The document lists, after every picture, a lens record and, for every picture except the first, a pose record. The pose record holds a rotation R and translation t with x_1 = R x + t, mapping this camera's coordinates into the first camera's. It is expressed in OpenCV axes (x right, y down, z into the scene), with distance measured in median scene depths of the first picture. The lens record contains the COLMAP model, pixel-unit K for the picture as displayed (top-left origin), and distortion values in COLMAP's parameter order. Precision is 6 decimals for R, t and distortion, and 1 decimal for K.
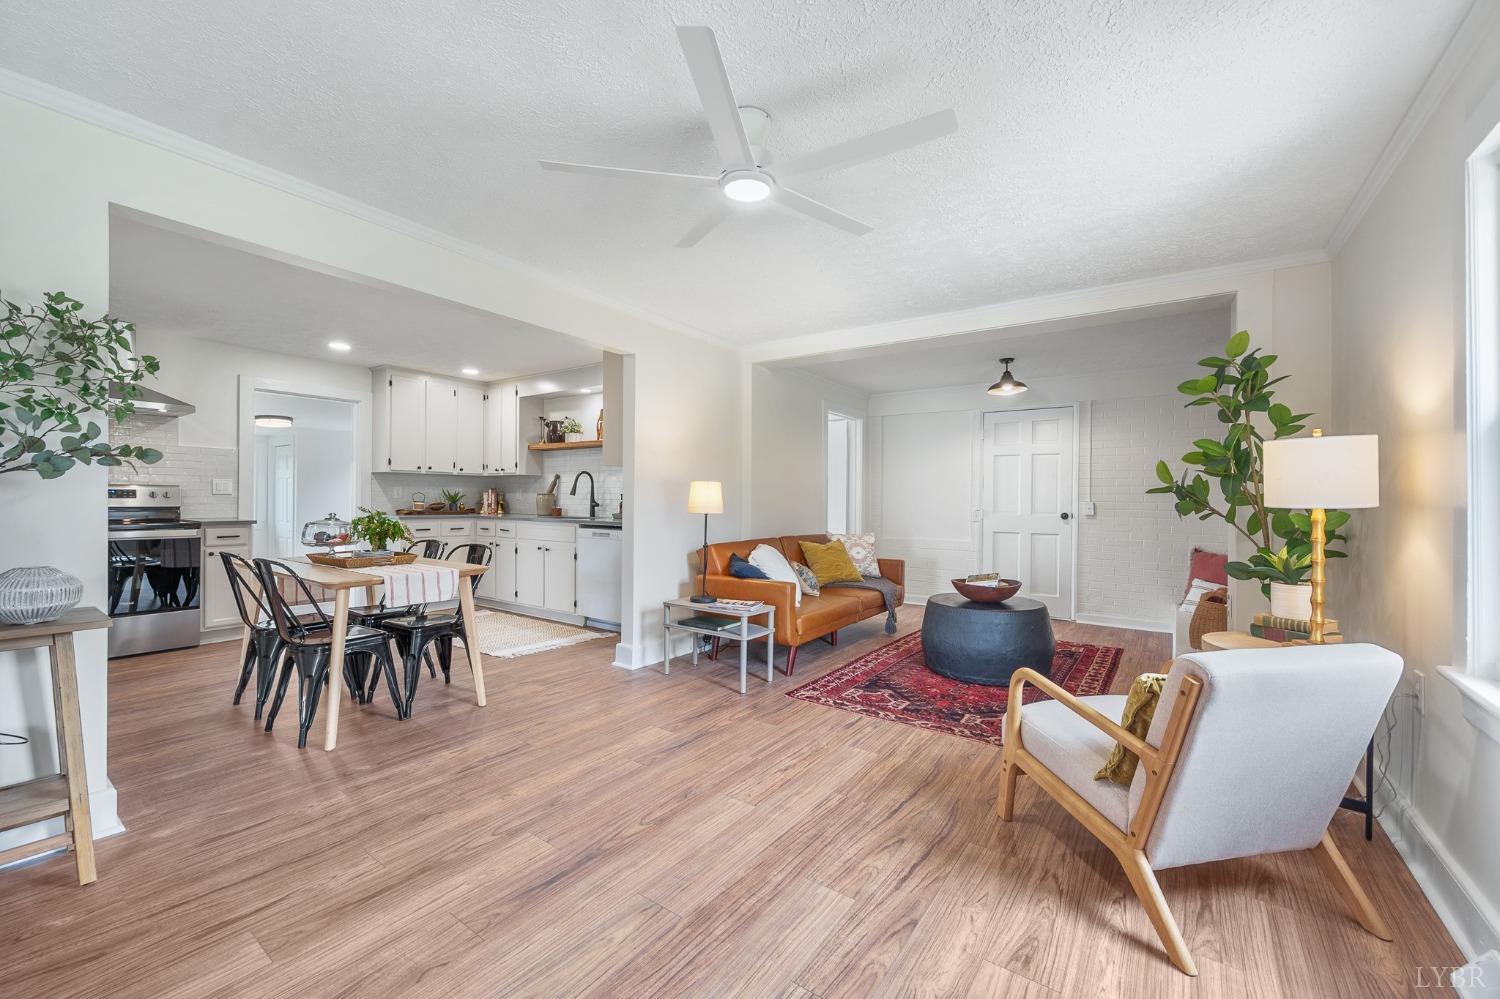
lens RADIAL K [[599.3, 0, 754.3], [0, 599.3, 502.6], [0, 0, 1]] dist [-0.001138, 0.000485]
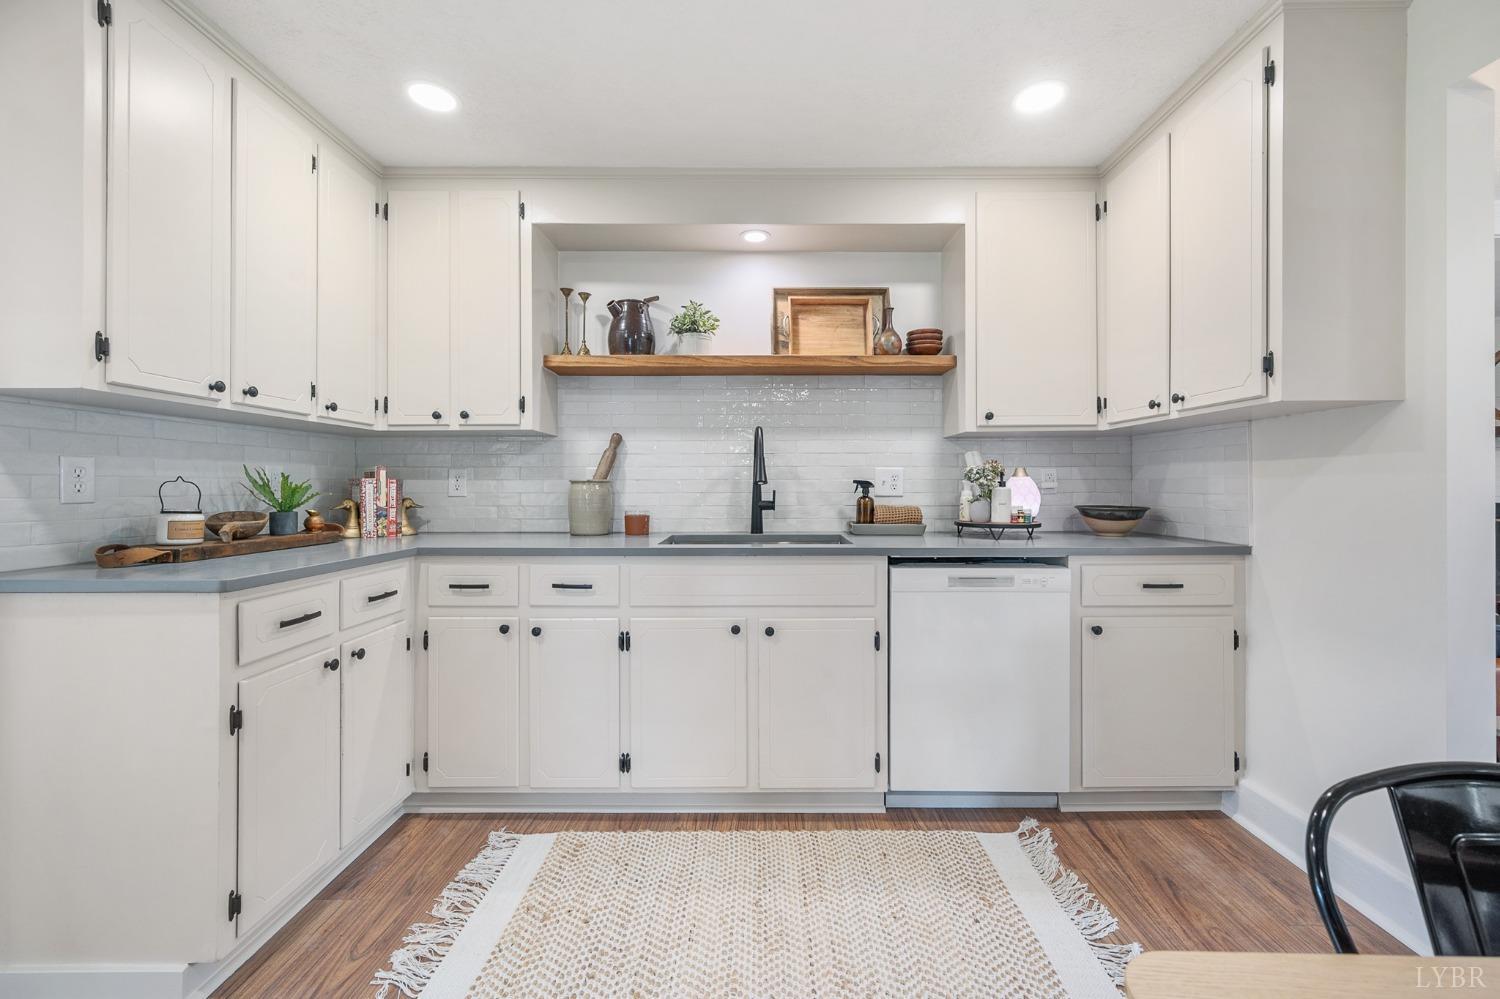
lens RADIAL K [[599.3, 0, 742.7], [0, 599.3, 486.5], [0, 0, 1]] dist [-0.001138, 0.000485]
pose [[0.826355, -0.011079, 0.563040, -0.498864], [0.013629, 0.999907, -0.000328, -0.009148], [-0.562984, 0.007945, 0.826429, 0.619529]]
